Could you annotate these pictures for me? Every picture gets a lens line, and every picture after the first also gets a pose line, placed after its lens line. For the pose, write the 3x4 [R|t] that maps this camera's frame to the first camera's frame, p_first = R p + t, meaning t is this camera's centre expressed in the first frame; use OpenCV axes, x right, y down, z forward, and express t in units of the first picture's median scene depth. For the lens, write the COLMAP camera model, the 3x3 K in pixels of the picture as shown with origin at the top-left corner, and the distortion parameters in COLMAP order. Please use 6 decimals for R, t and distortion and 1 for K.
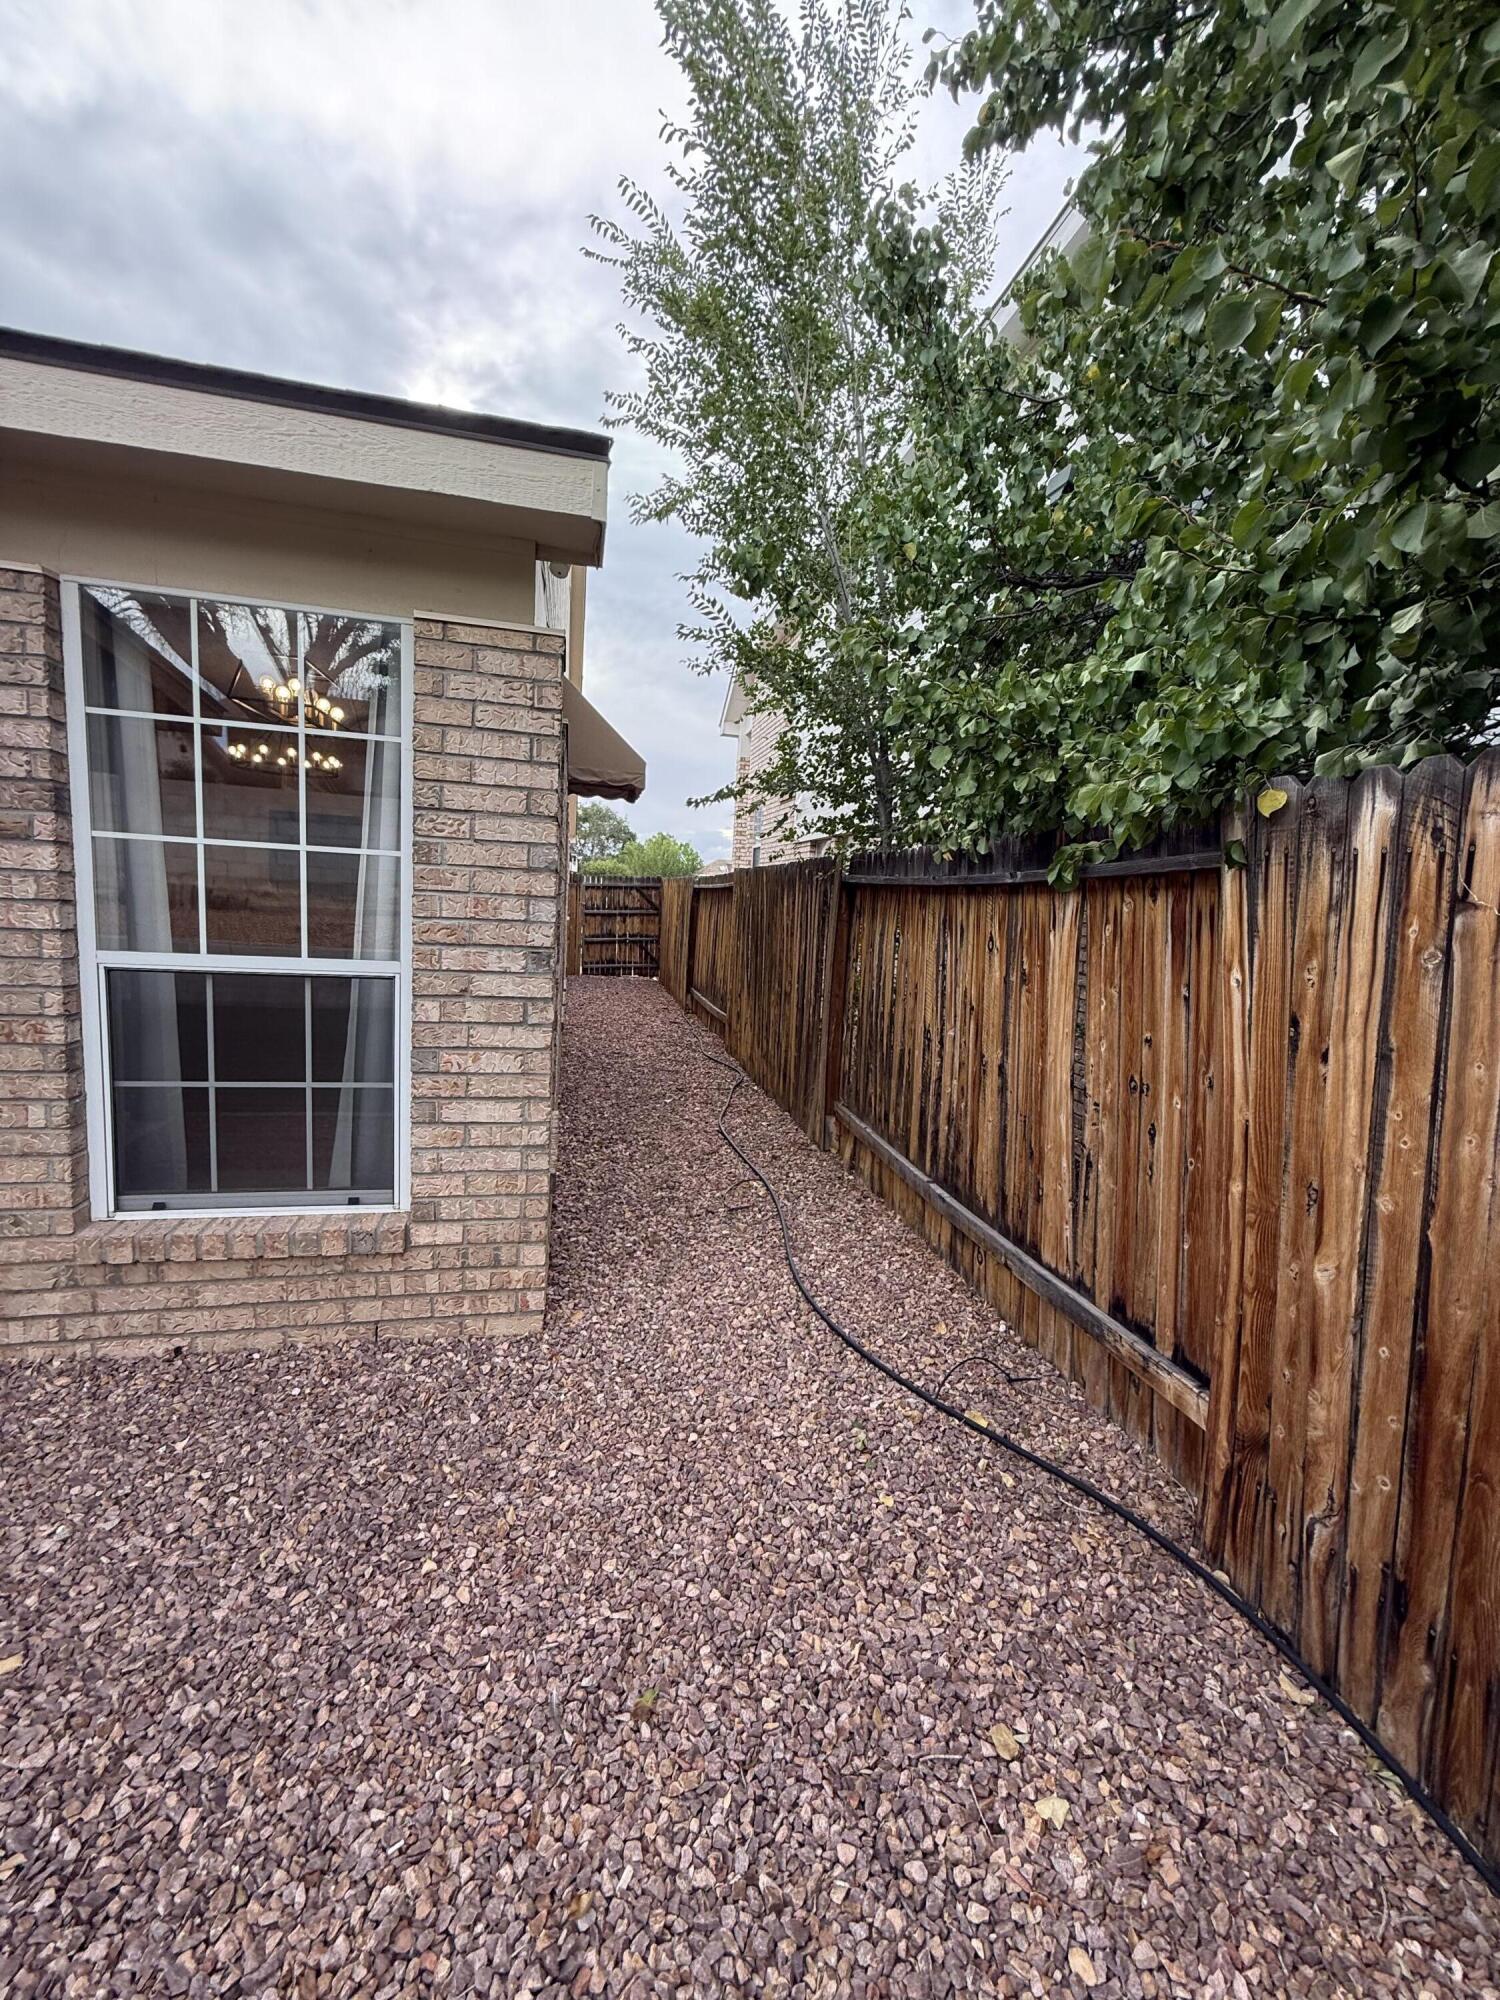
lens RADIAL K [[799.8, 0, 746.1], [0, 799.8, 996.8], [0, 0, 1]] dist [0.000363, 0.000251]
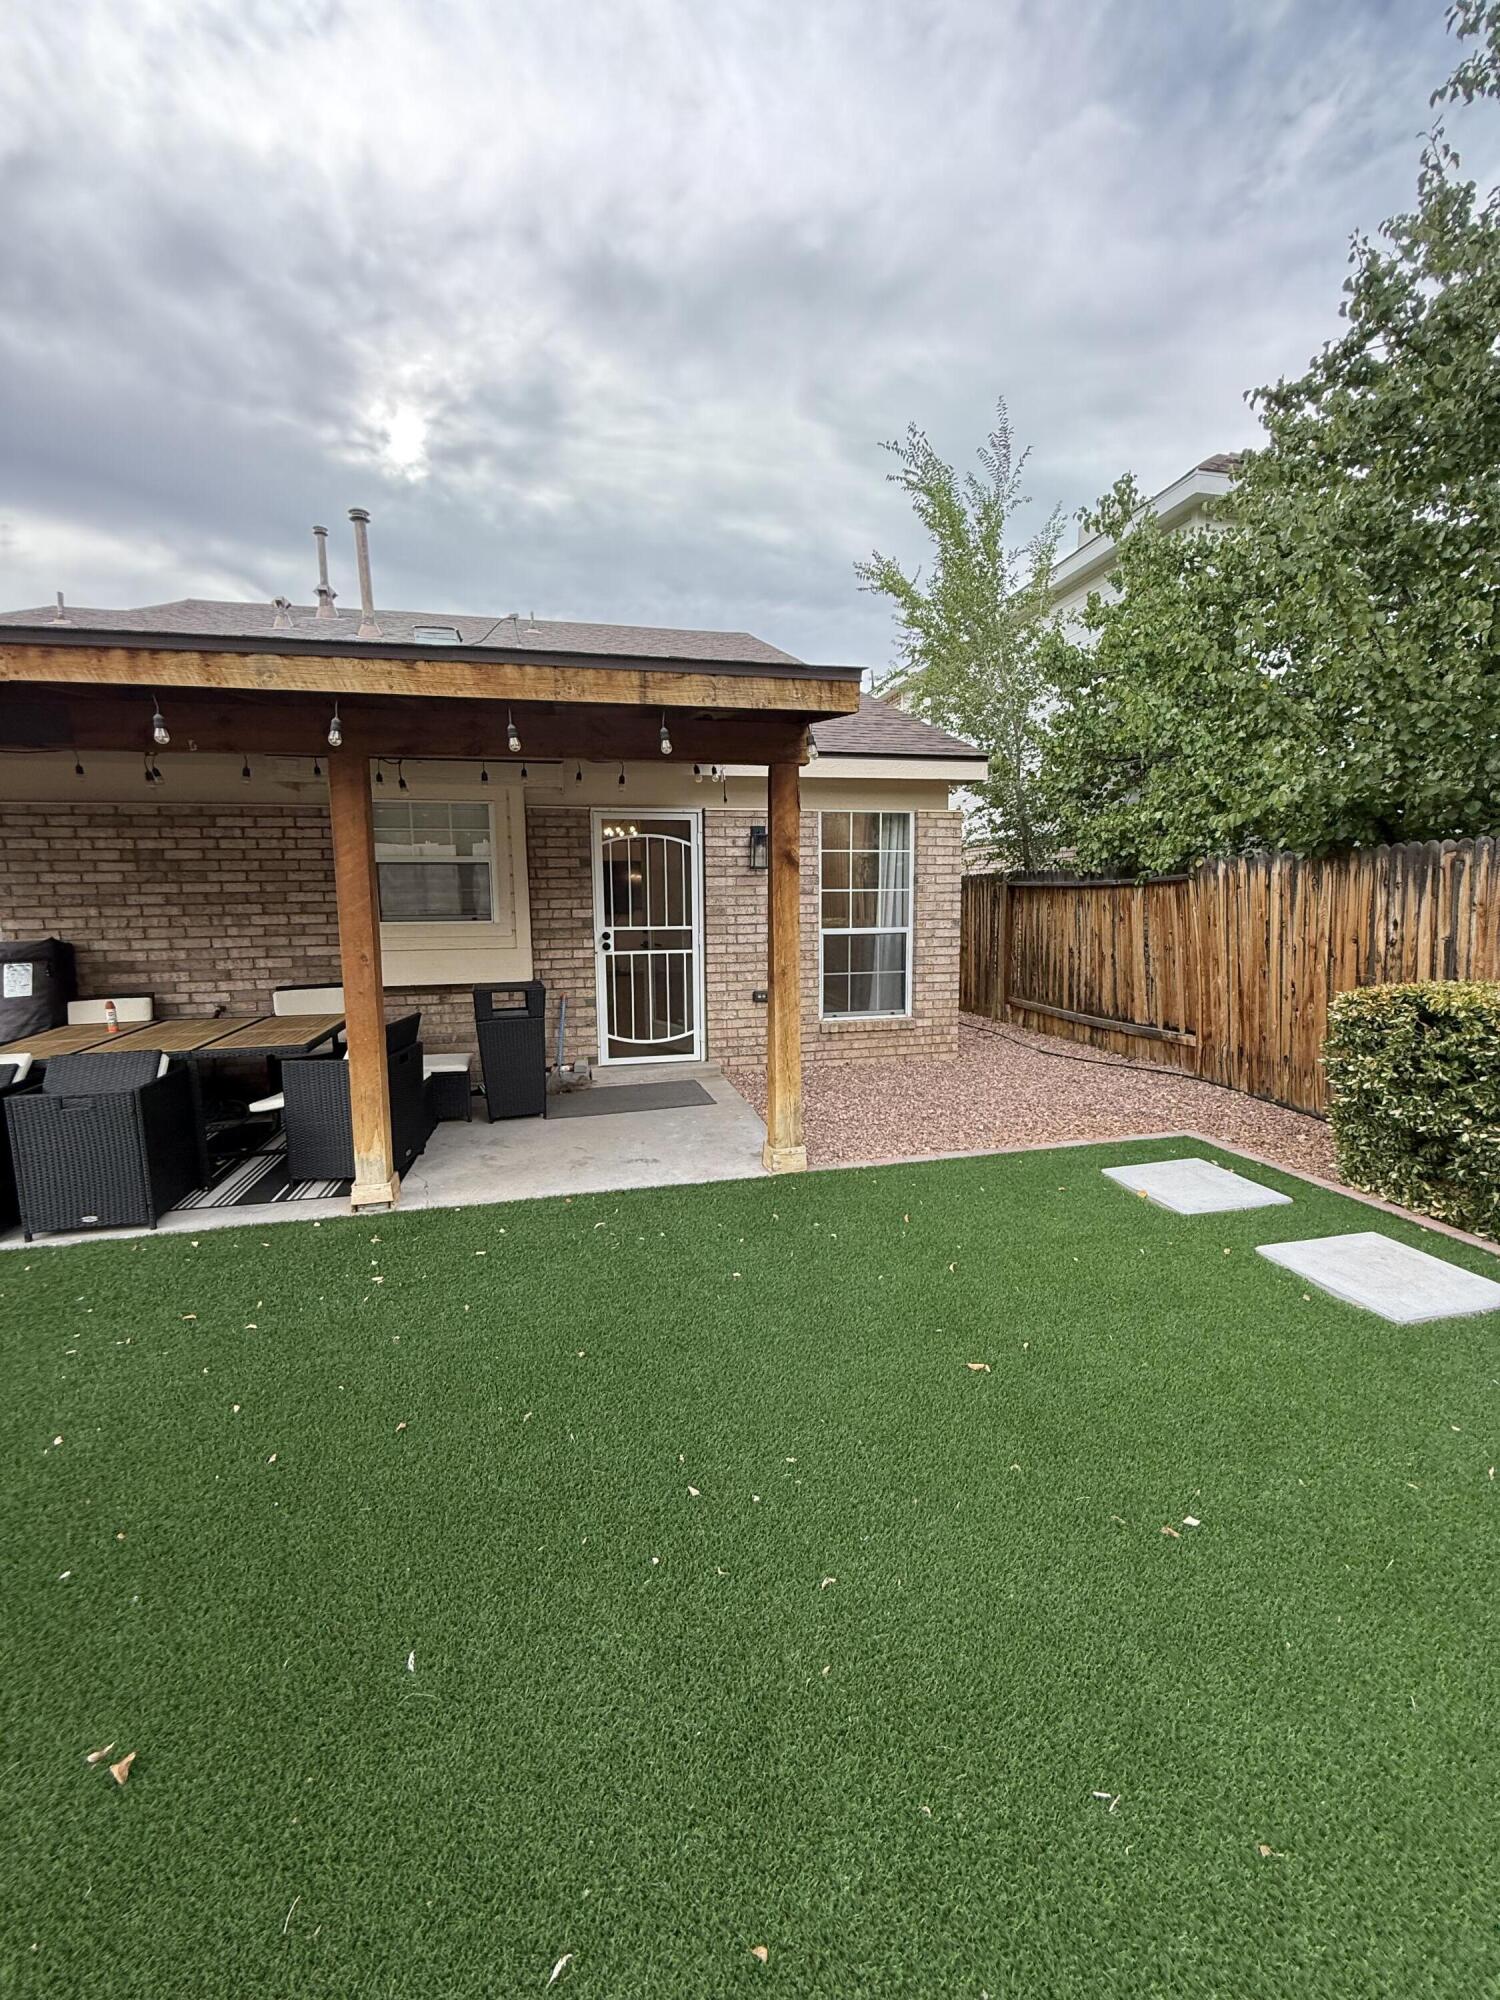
lens RADIAL K [[801.9, 0, 751.8], [0, 801.9, 996.5], [0, 0, 1]] dist [0.001981, -0.000314]
pose [[0.997613, -0.068753, 0.006486, -1.057831], [0.068752, 0.997634, 0.000383, 0.170514], [-0.006497, 0.000064, 0.999979, -1.927620]]
